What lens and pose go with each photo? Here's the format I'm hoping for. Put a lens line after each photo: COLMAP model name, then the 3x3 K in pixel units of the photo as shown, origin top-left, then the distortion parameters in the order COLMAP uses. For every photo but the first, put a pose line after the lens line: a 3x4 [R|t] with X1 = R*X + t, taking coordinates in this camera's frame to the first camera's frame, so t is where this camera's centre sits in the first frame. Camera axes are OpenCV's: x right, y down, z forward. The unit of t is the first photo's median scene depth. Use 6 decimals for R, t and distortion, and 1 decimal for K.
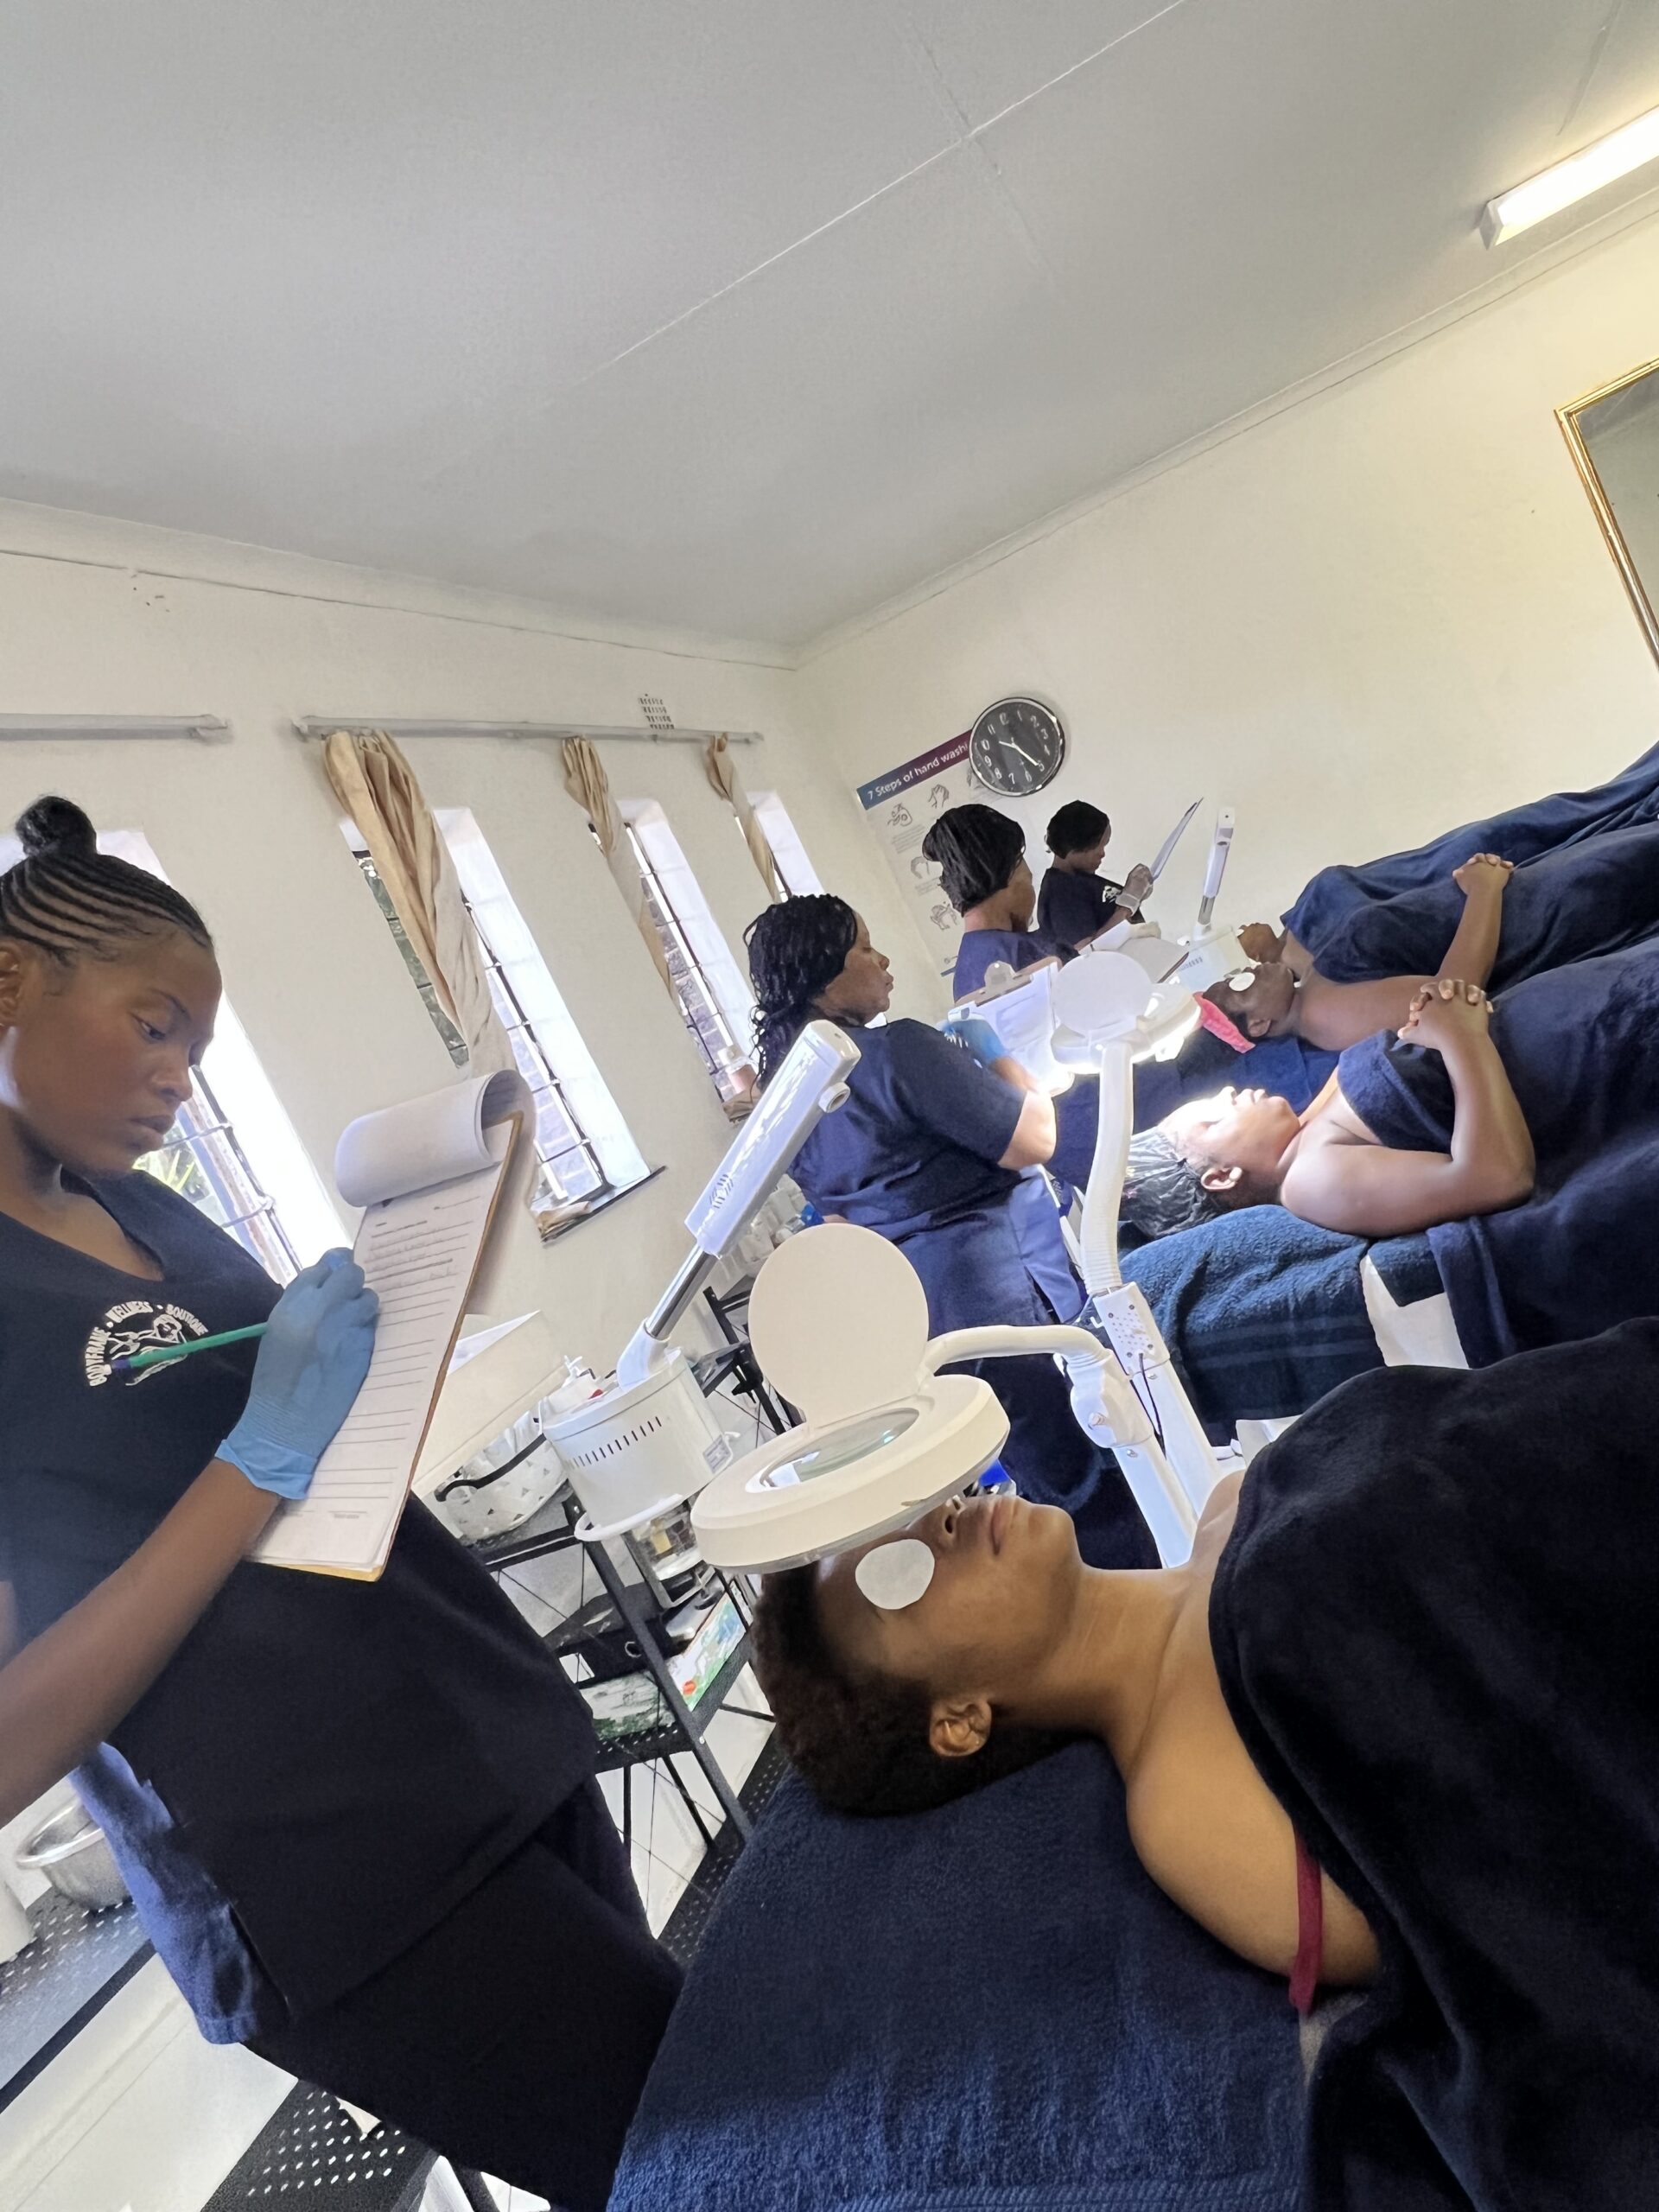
lens RADIAL K [[1431.0, 0, 829.5], [0, 1431.0, 1106.0], [0, 0, 1]] dist [0.097028, -0.000645]
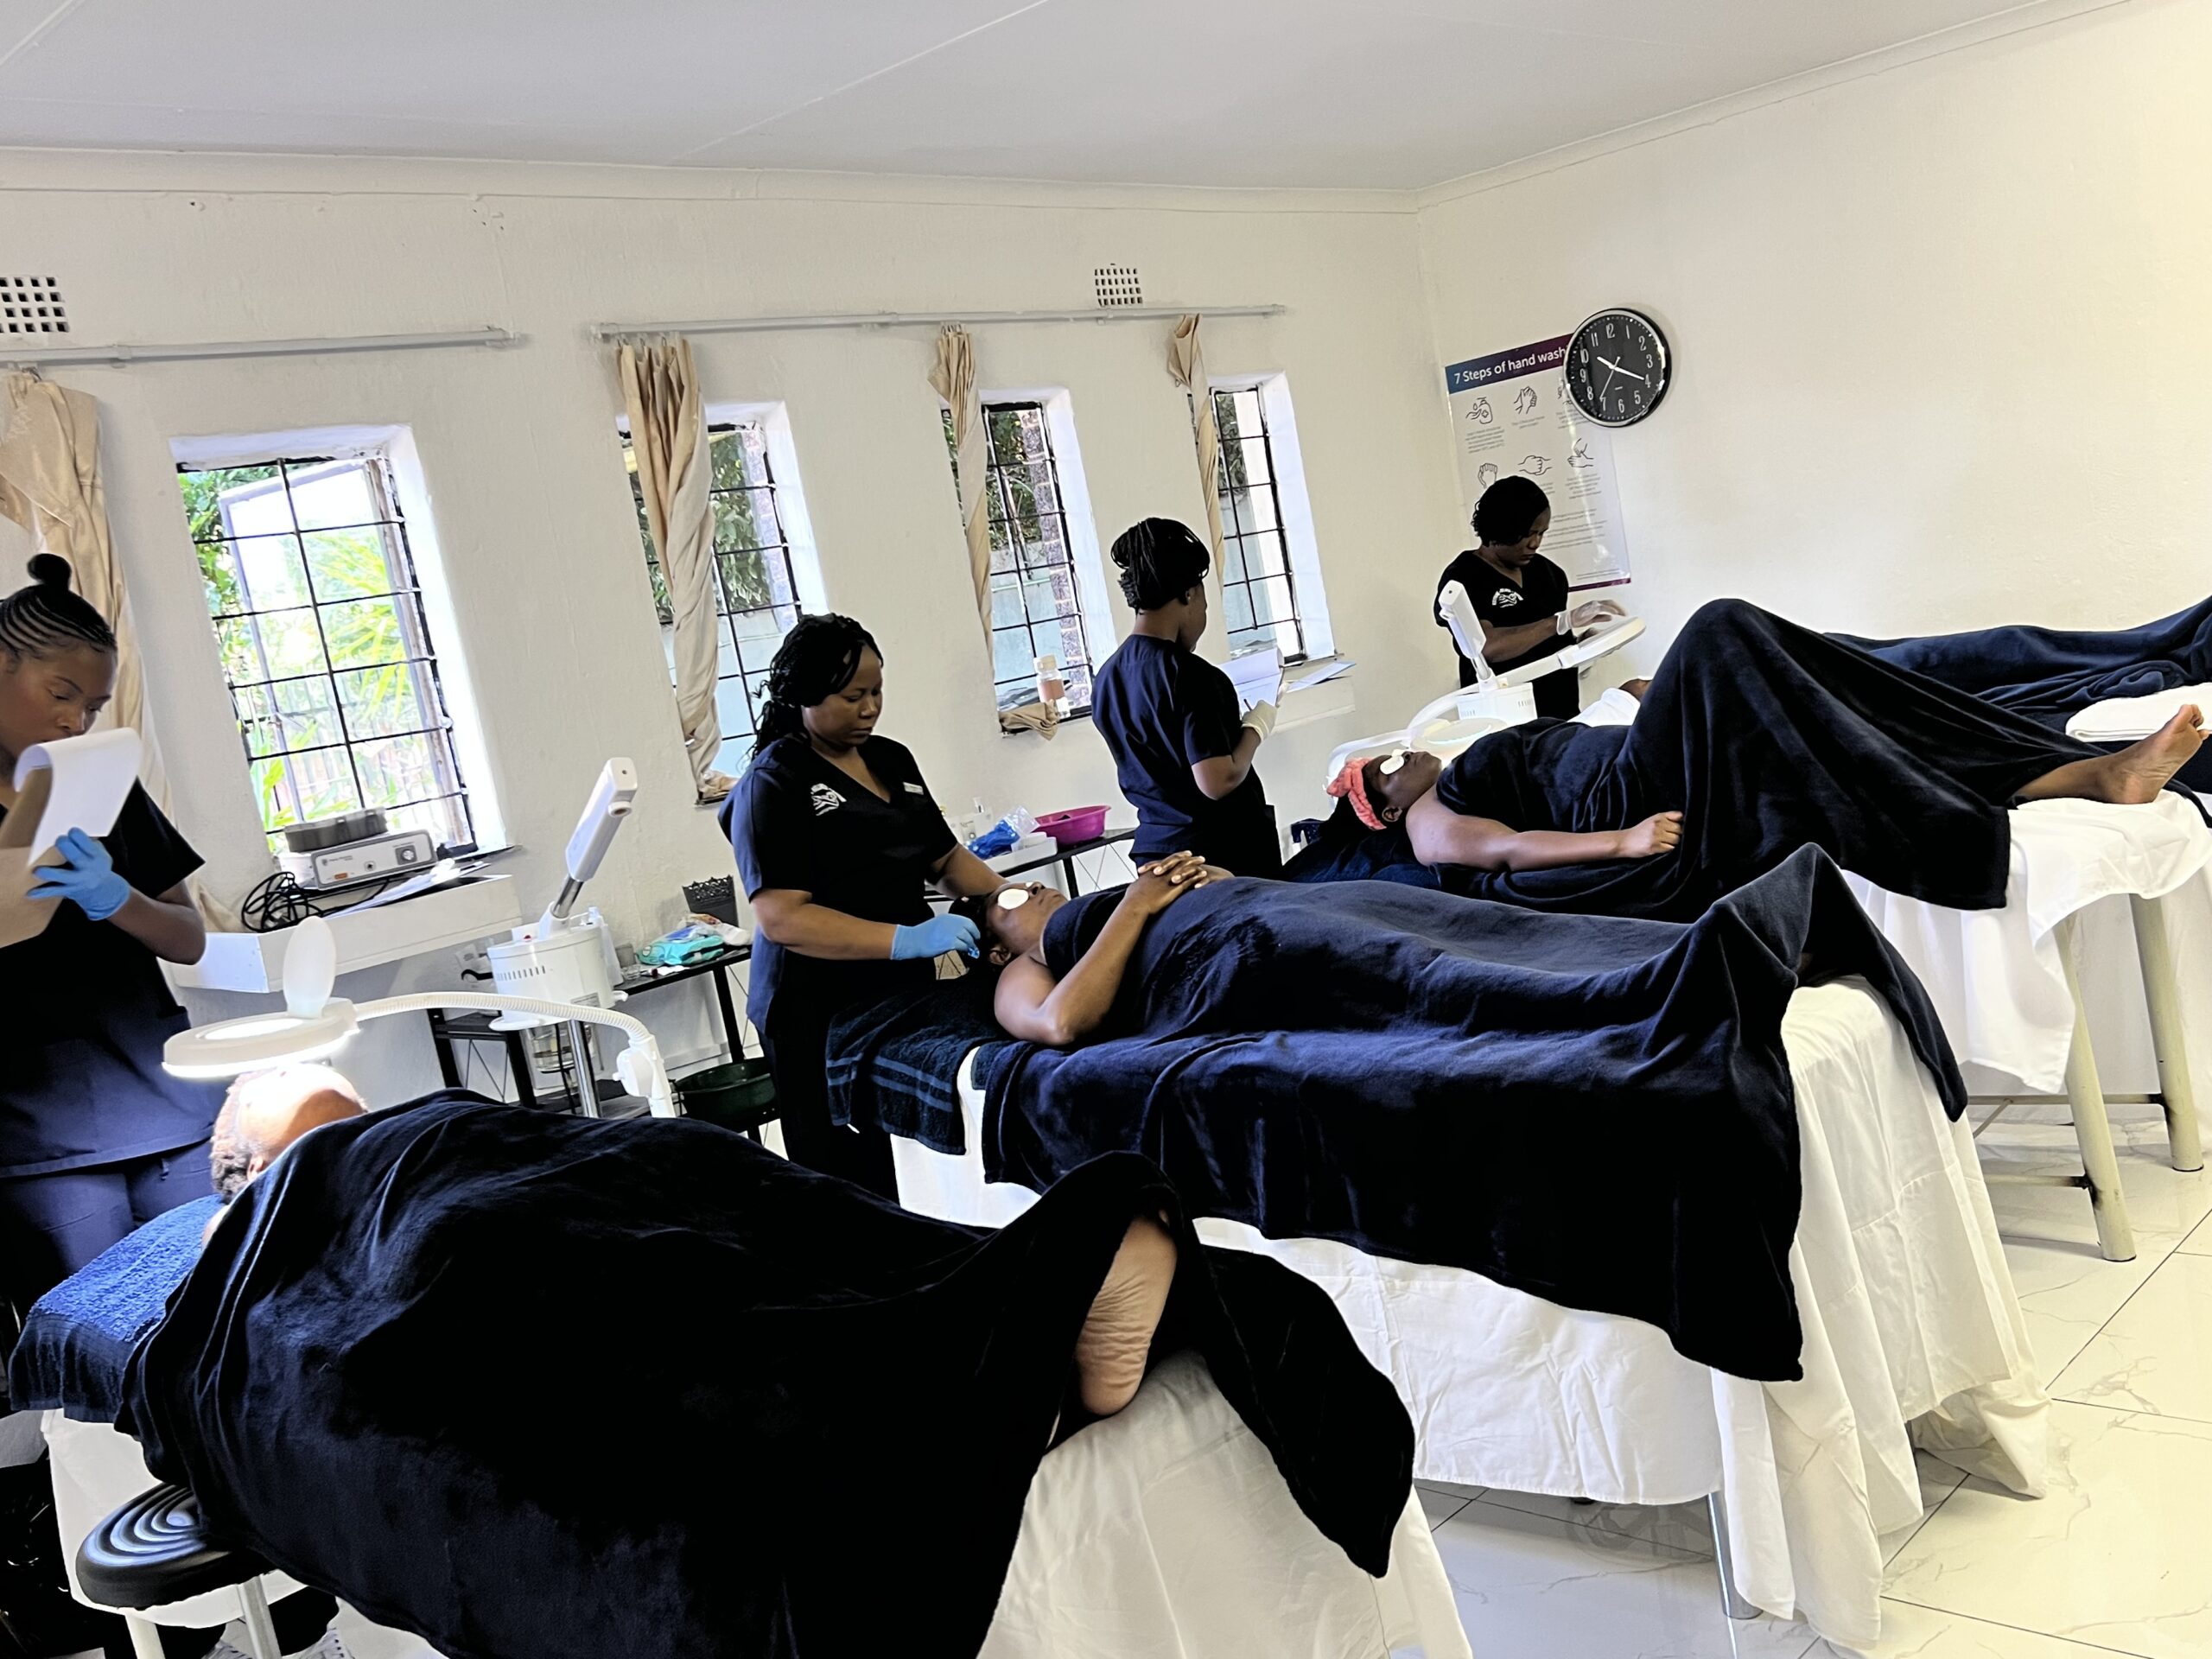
lens RADIAL K [[1903.6, 0, 1106.0], [0, 1903.6, 829.5], [0, 0, 1]] dist [0.180548, 0.002148]
pose [[0.892538, 0.309240, -0.328247, 0.536017], [-0.254249, 0.946214, 0.200093, -0.248398], [0.372468, -0.095134, 0.923156, -0.285196]]
